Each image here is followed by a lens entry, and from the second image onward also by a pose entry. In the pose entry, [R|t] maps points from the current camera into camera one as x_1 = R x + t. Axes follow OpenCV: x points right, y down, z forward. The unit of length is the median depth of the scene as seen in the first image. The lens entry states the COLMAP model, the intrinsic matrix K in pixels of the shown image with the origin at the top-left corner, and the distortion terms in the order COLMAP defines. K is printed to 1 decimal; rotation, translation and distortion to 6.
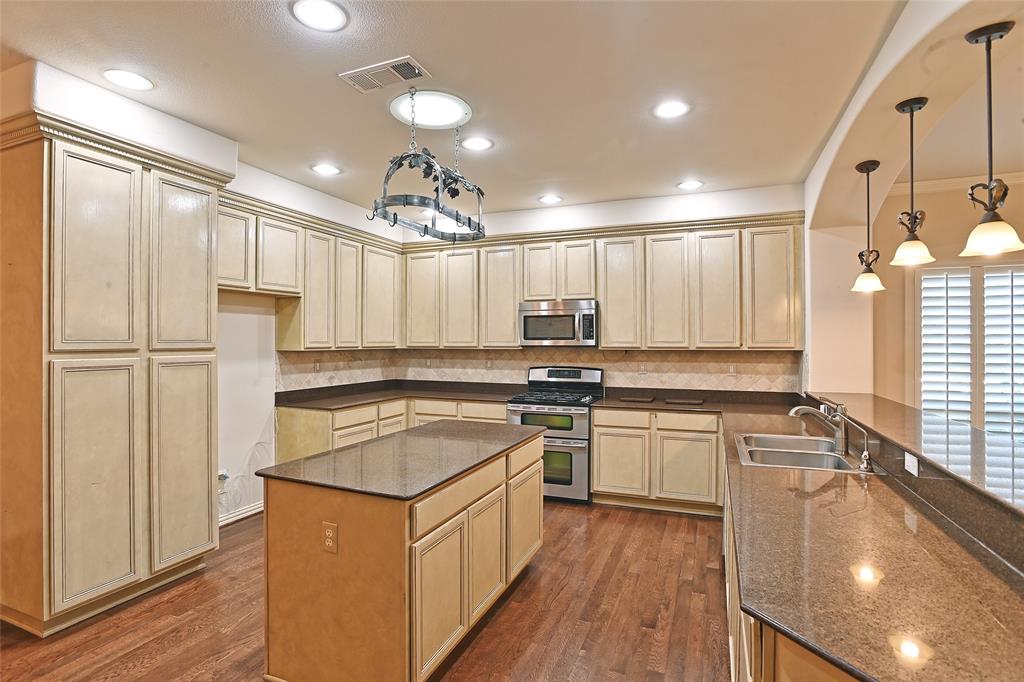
lens RADIAL K [[504.7, 0, 509.3], [0, 504.7, 337.1], [0, 0, 1]] dist [-0.066105, 0.025401]
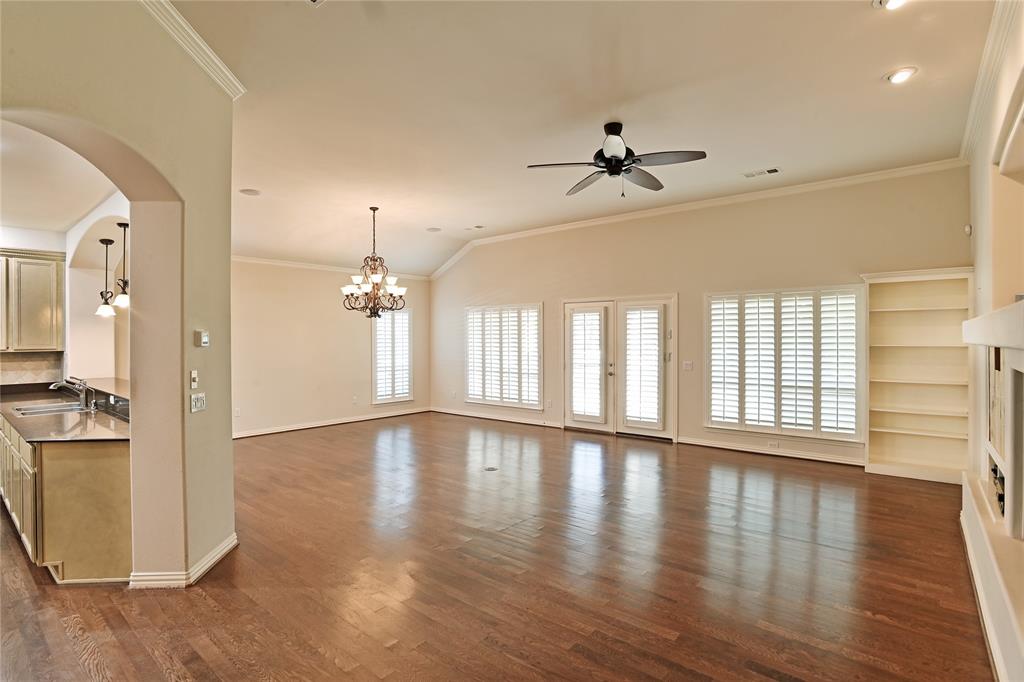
lens RADIAL K [[504.7, 0, 509.3], [0, 504.7, 337.1], [0, 0, 1]] dist [-0.066105, 0.025401]
pose [[0.304697, -0.002862, 0.952445, -0.329778], [-0.001438, 0.999993, 0.003465, -0.018593], [-0.952448, -0.002425, 0.304691, -0.616583]]
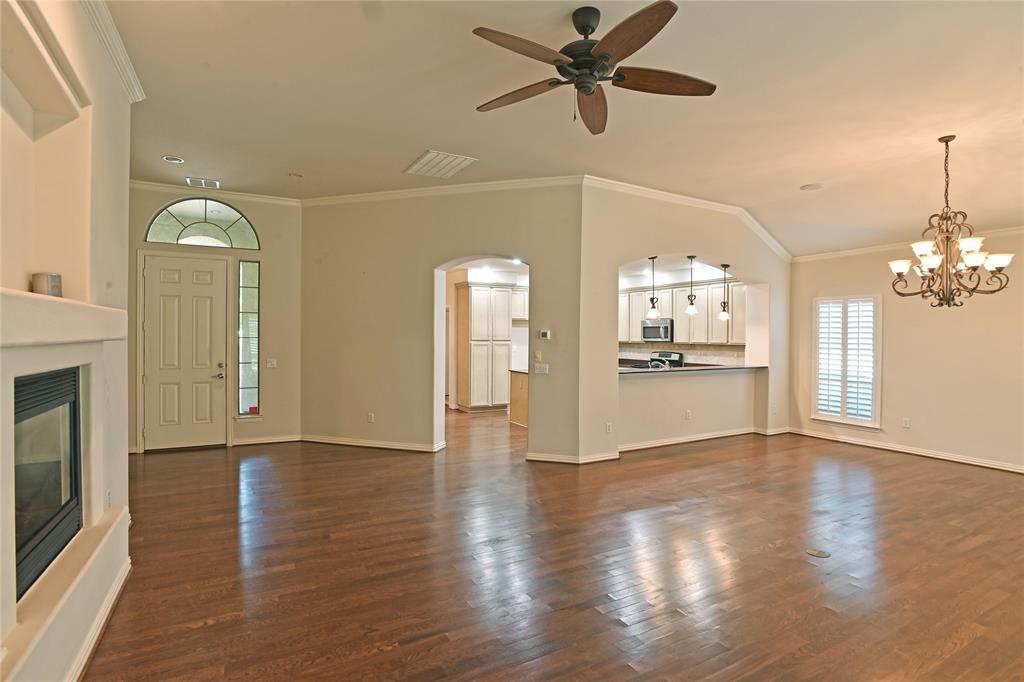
lens RADIAL K [[504.7, 0, 509.3], [0, 504.7, 337.1], [0, 0, 1]] dist [-0.066105, 0.025401]
pose [[0.771048, 0.007287, -0.636735, 1.062397], [-0.002251, 0.999959, 0.008719, -0.018460], [0.636773, -0.005290, 0.771033, -1.093952]]
